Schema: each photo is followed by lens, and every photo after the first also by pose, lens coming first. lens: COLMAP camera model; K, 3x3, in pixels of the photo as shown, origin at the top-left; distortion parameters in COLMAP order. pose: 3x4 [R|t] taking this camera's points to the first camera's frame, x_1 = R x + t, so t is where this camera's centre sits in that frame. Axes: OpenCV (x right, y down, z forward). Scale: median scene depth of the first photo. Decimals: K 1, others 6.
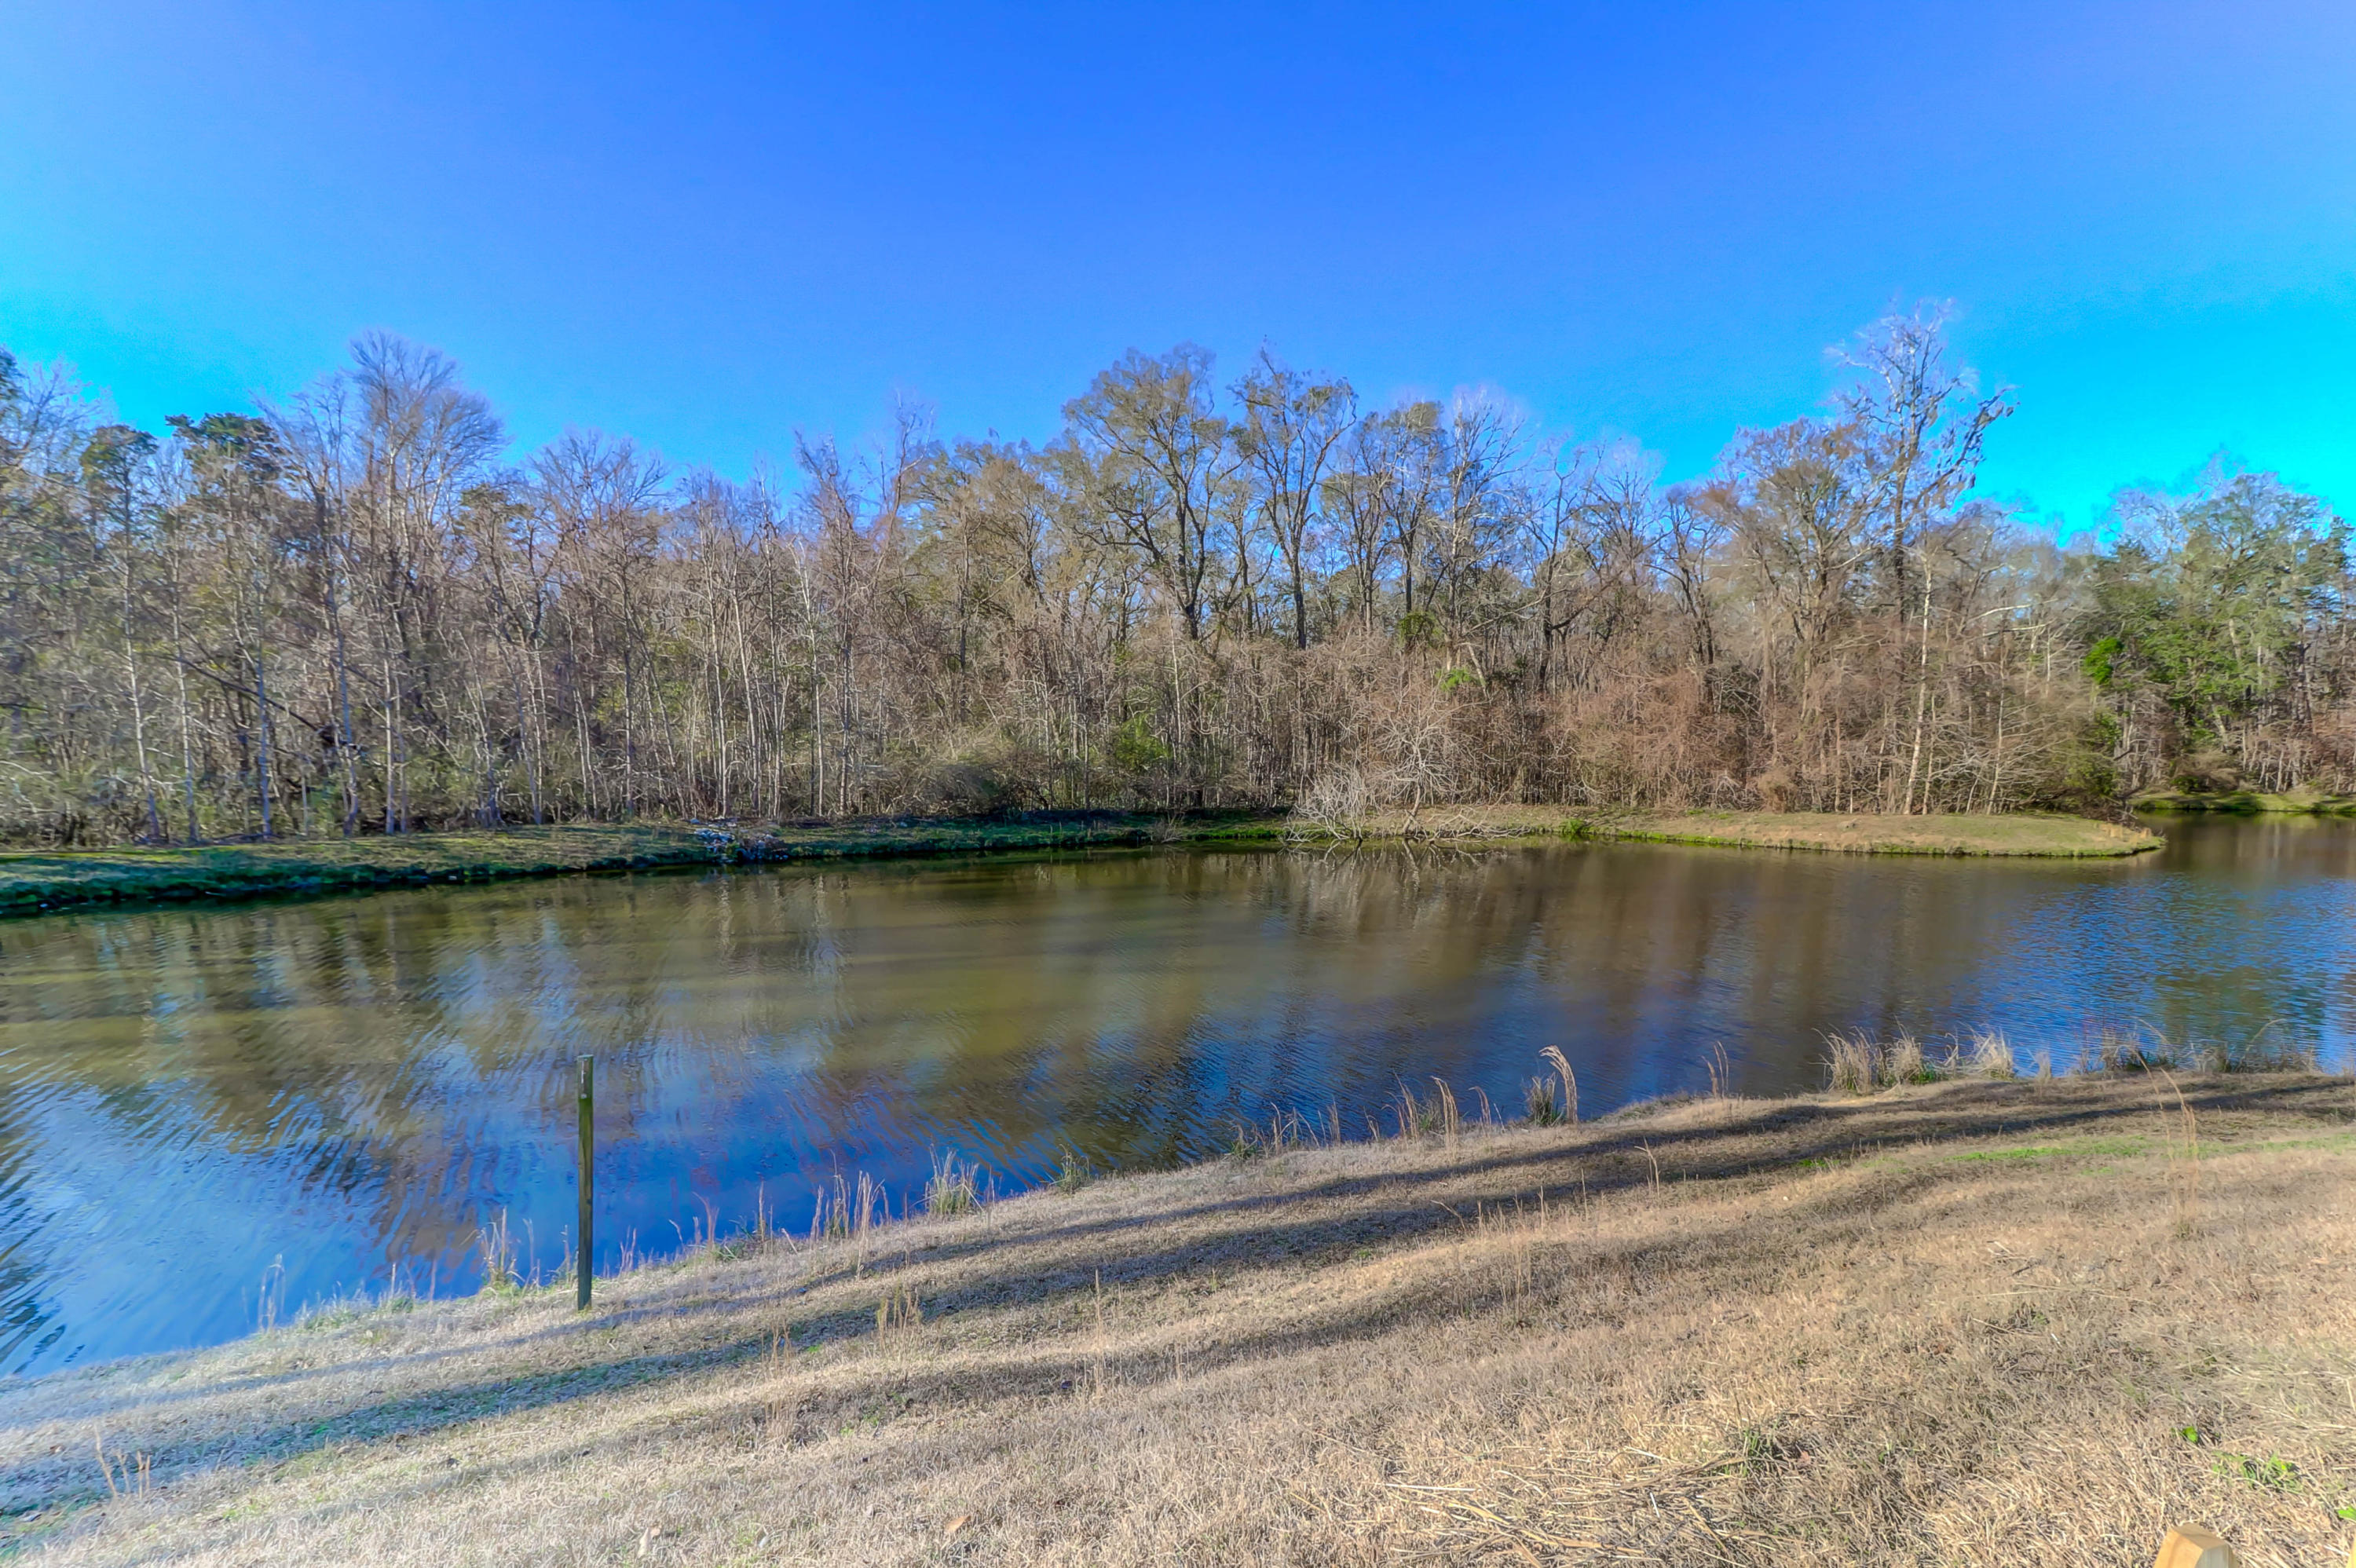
lens RADIAL K [[1078.6, 0, 1168.6], [0, 1078.6, 771.2], [0, 0, 1]] dist [0.004841, -0.004383]
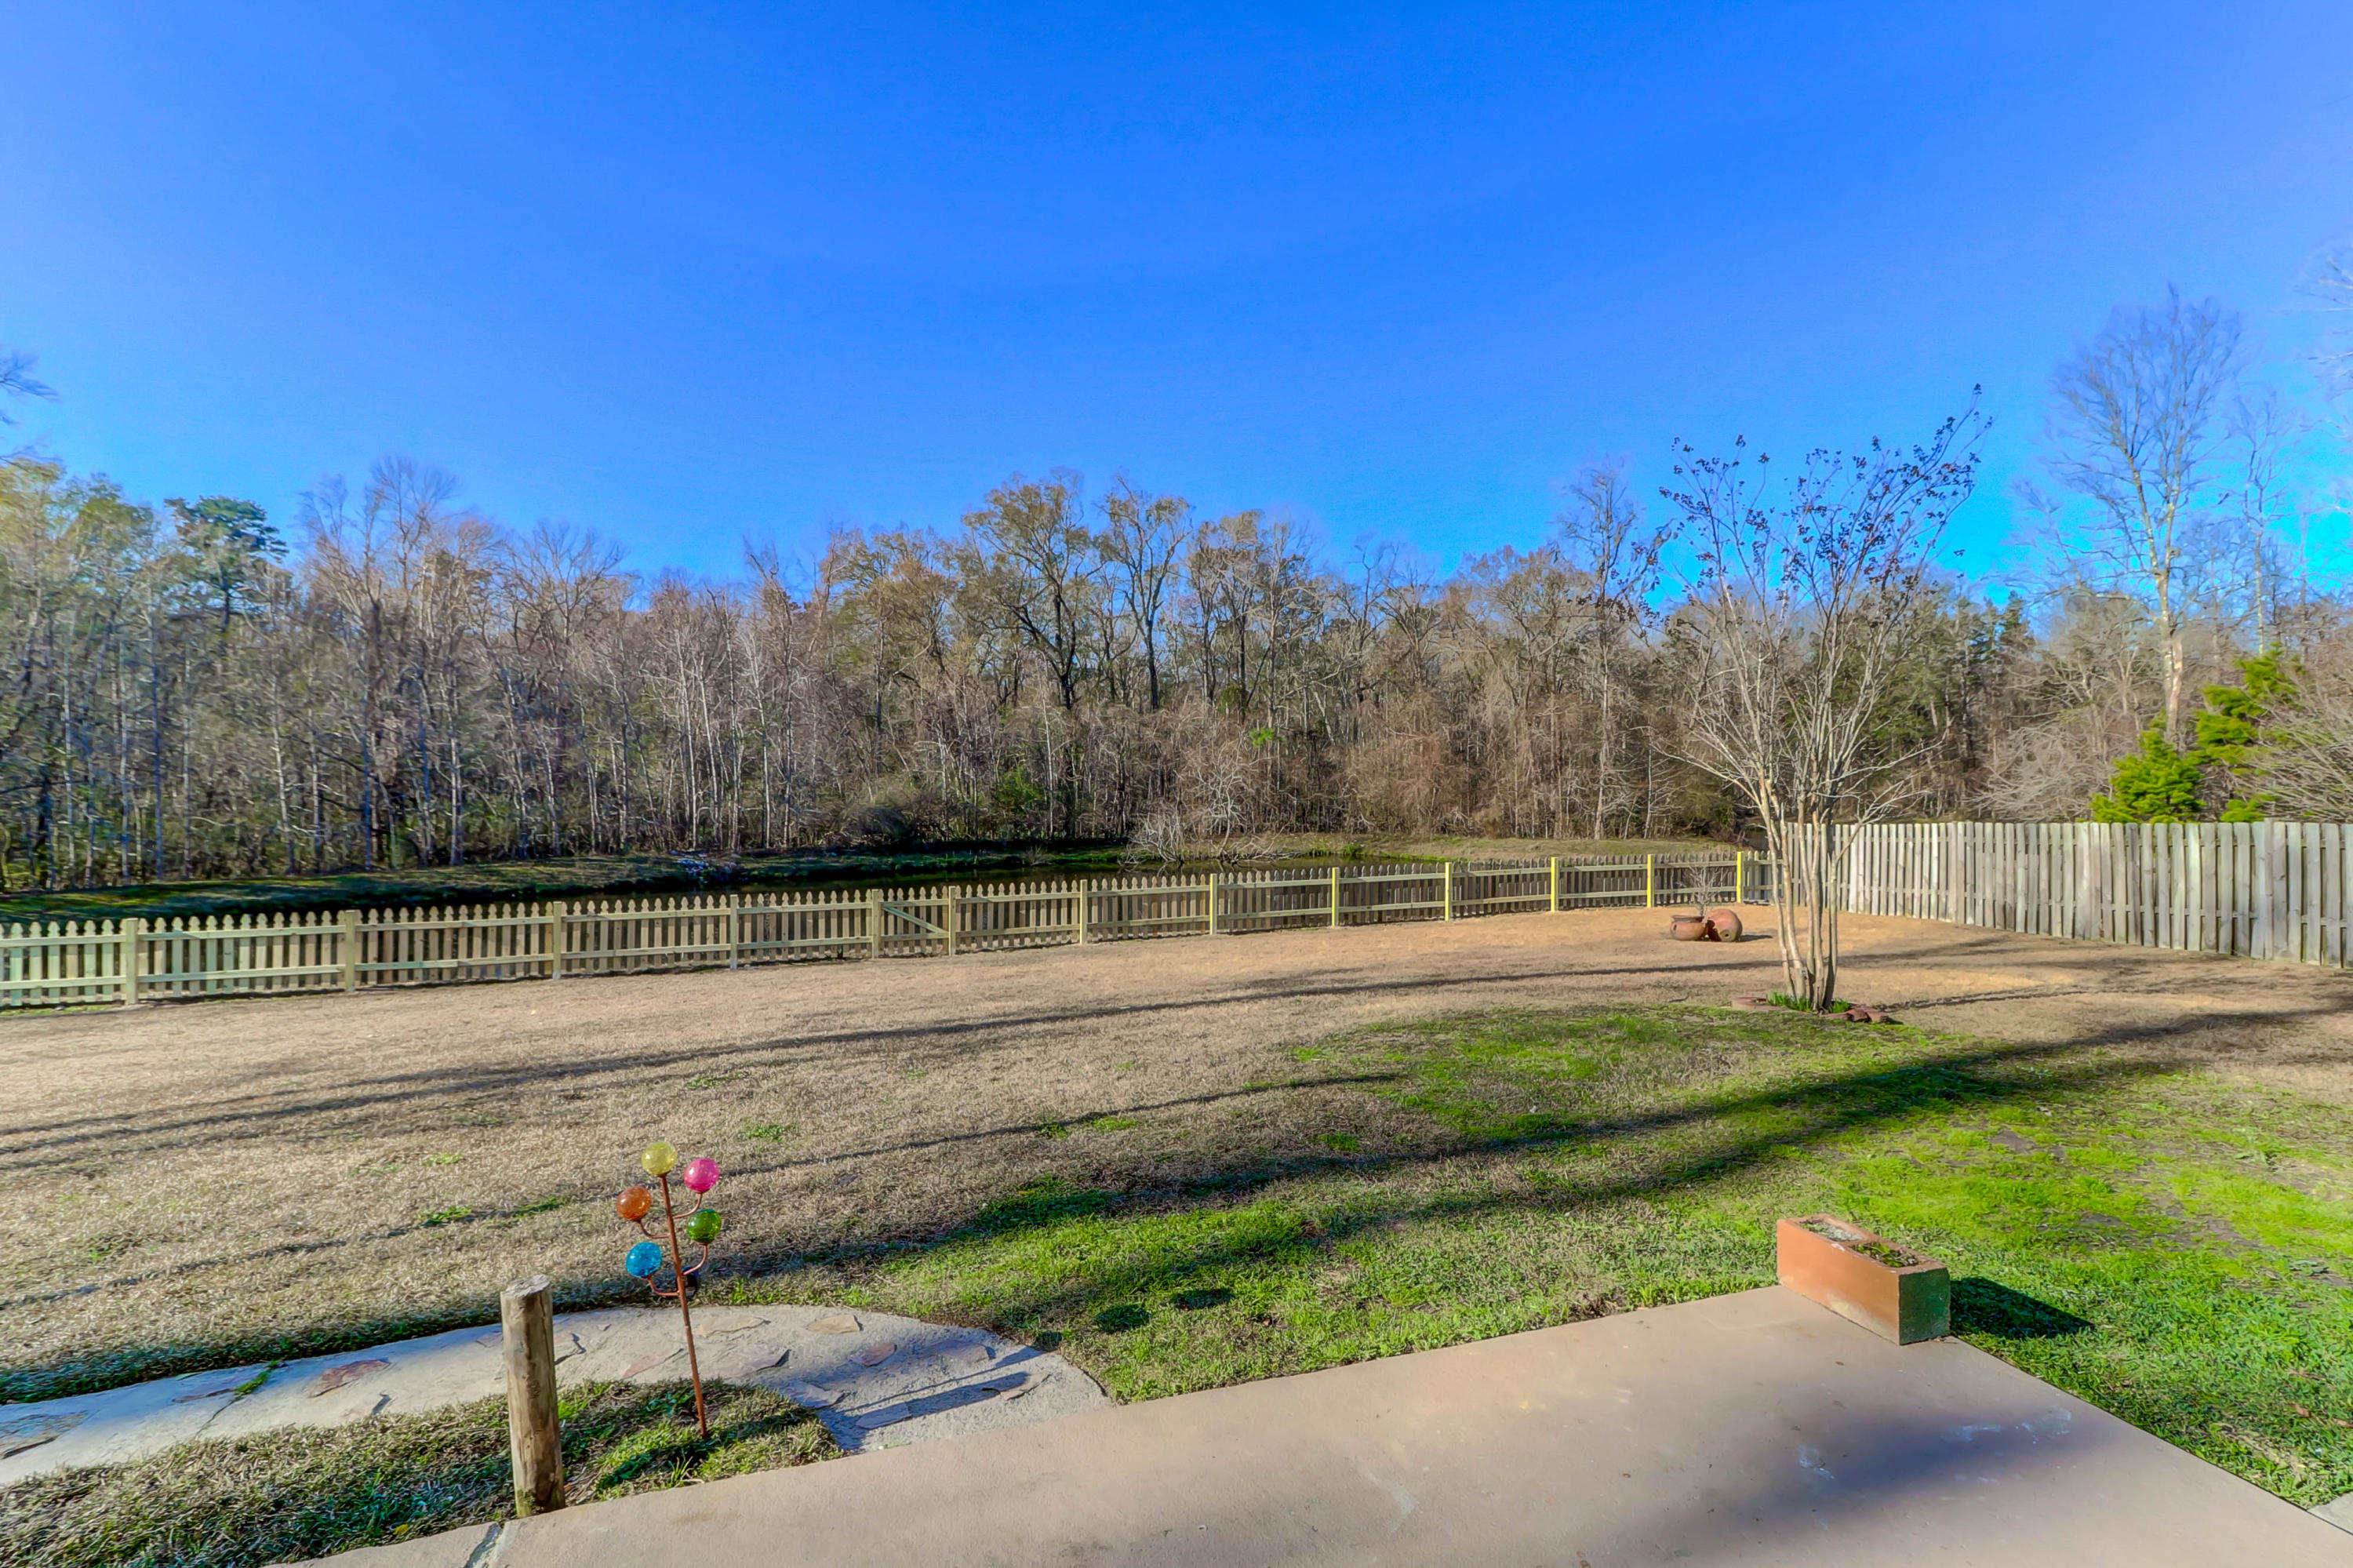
lens RADIAL K [[1077.4, 0, 1167.2], [0, 1077.4, 778.8], [0, 0, 1]] dist [0.004841, -0.004383]
pose [[0.997546, -0.005059, 0.069833, 0.060257], [0.006133, 0.999866, -0.015166, -0.016973], [-0.069747, 0.015557, 0.997443, -0.295717]]
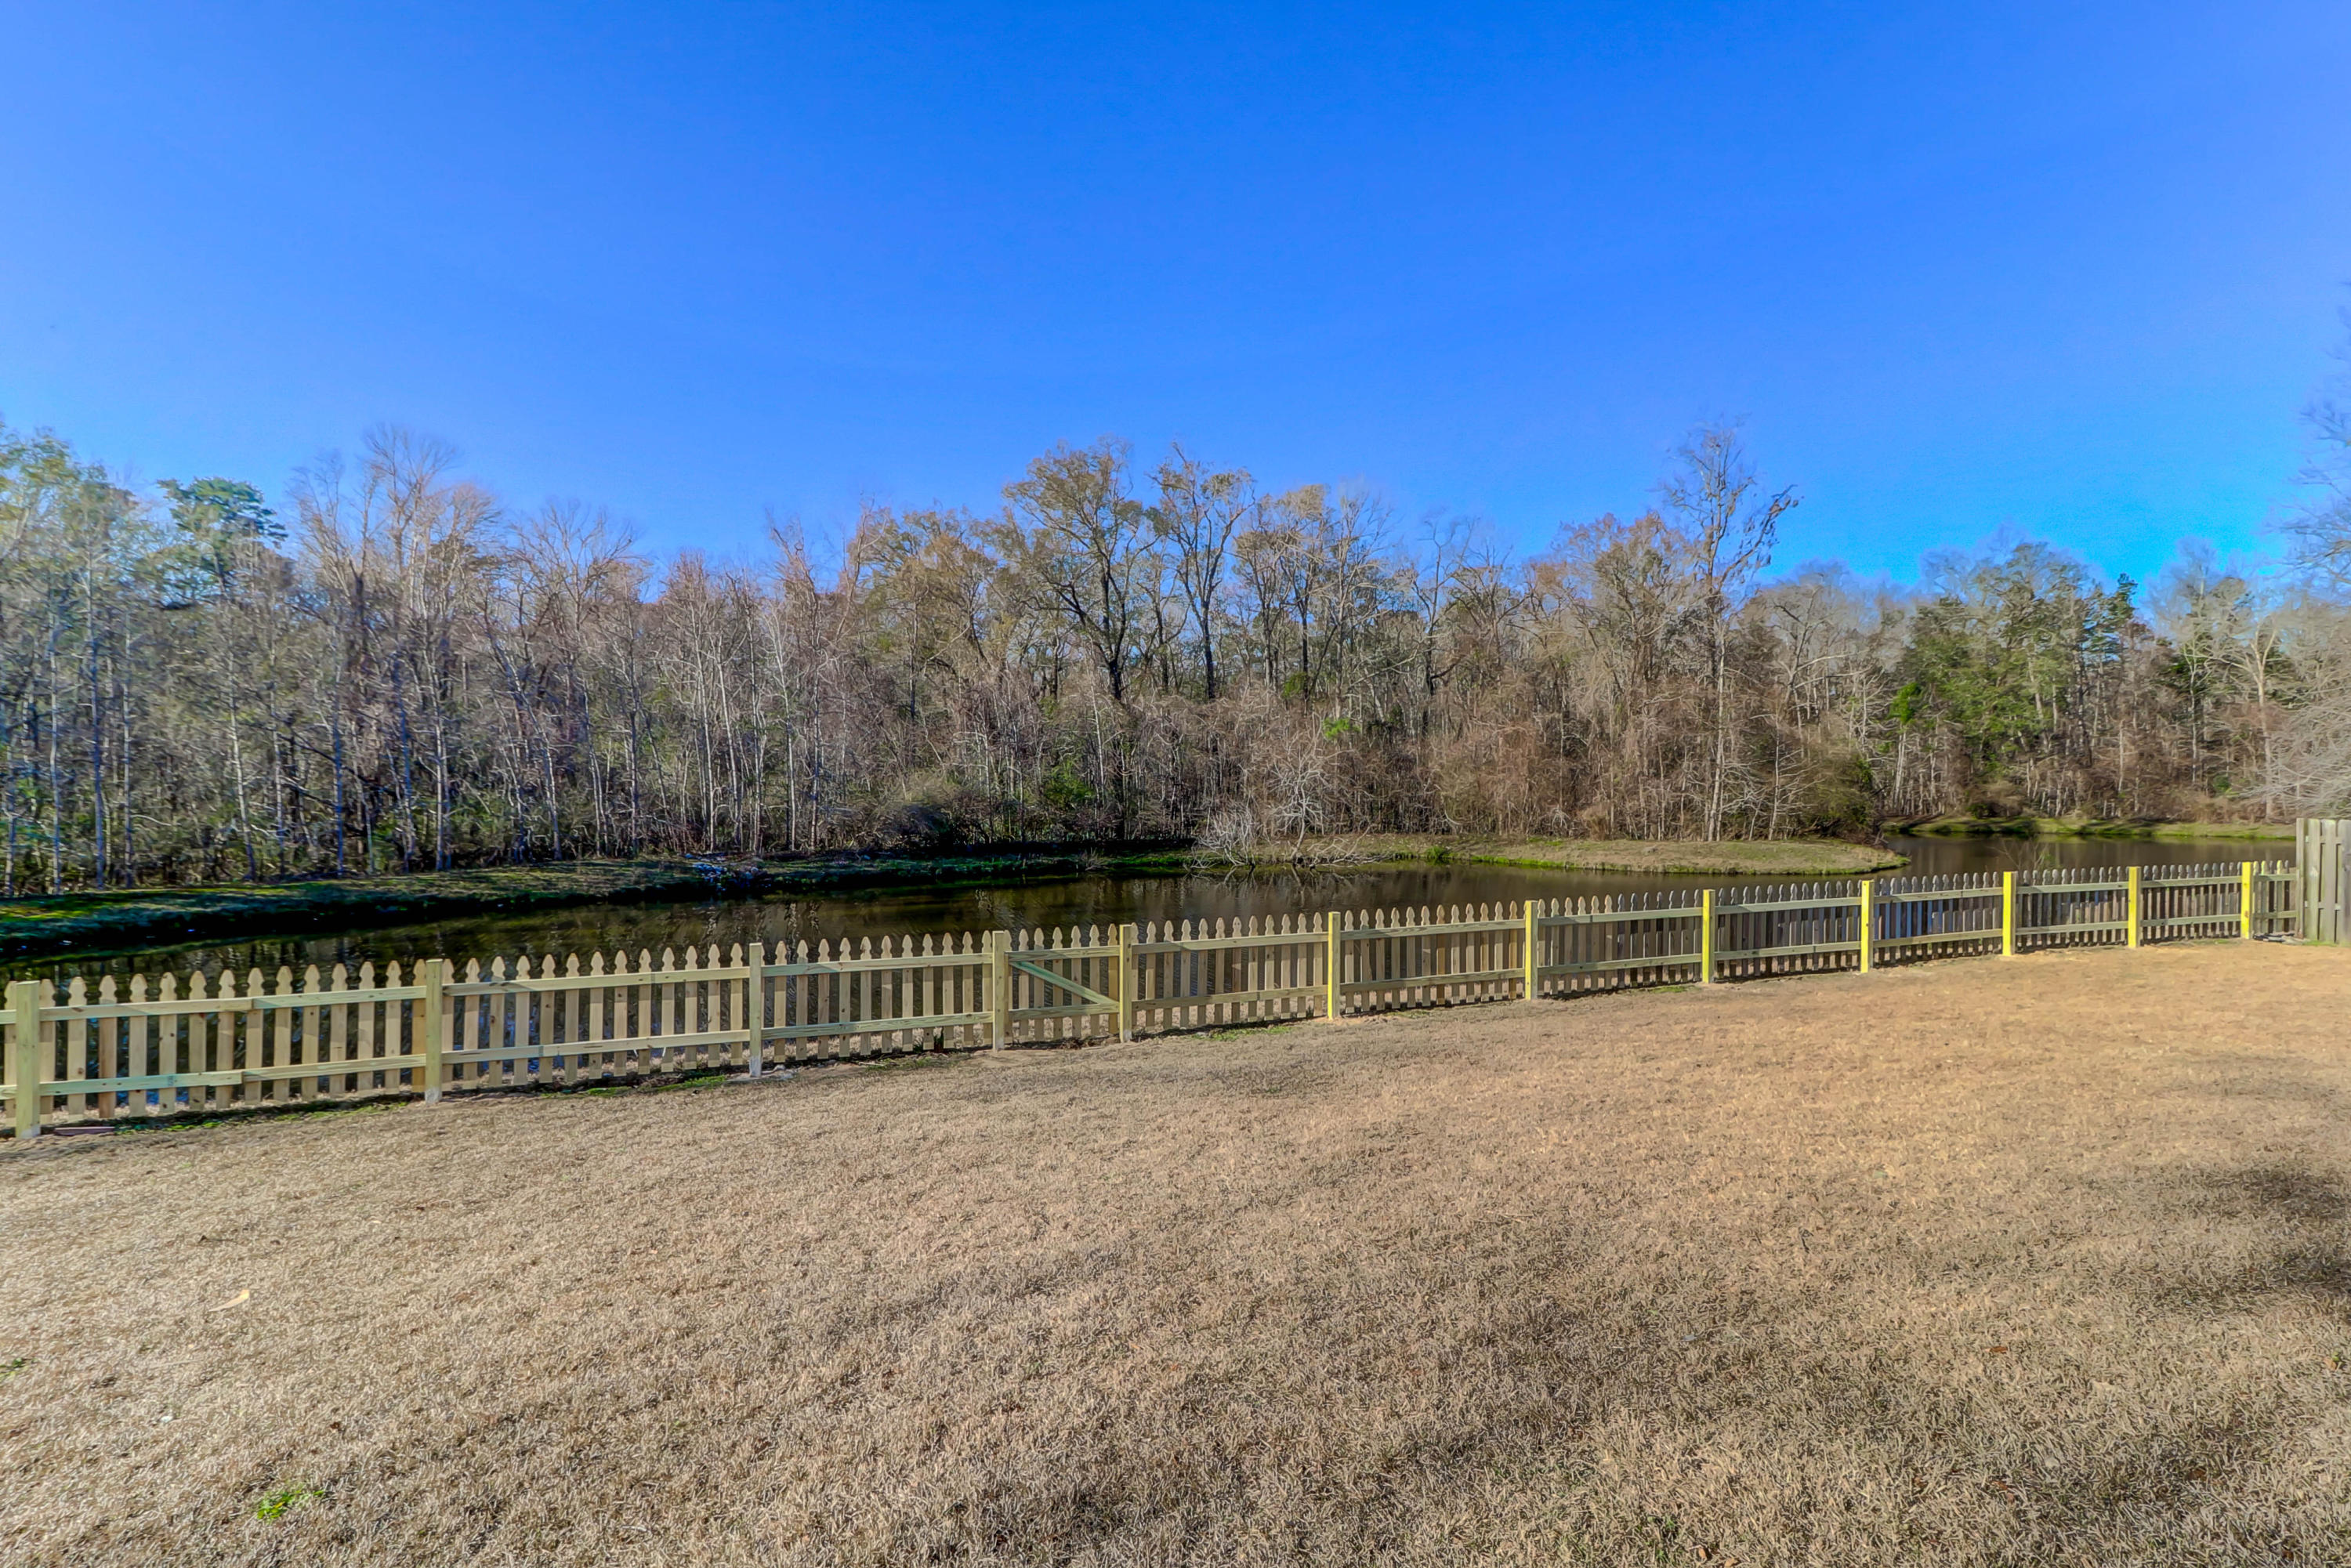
lens RADIAL K [[1076.4, 0, 1161.5], [0, 1076.4, 783.1], [0, 0, 1]] dist [0.004841, -0.004383]
pose [[0.998820, -0.005885, 0.048201, 0.017983], [0.006481, 0.999904, -0.012221, -0.012778], [-0.048124, 0.012519, 0.998763, -0.164737]]
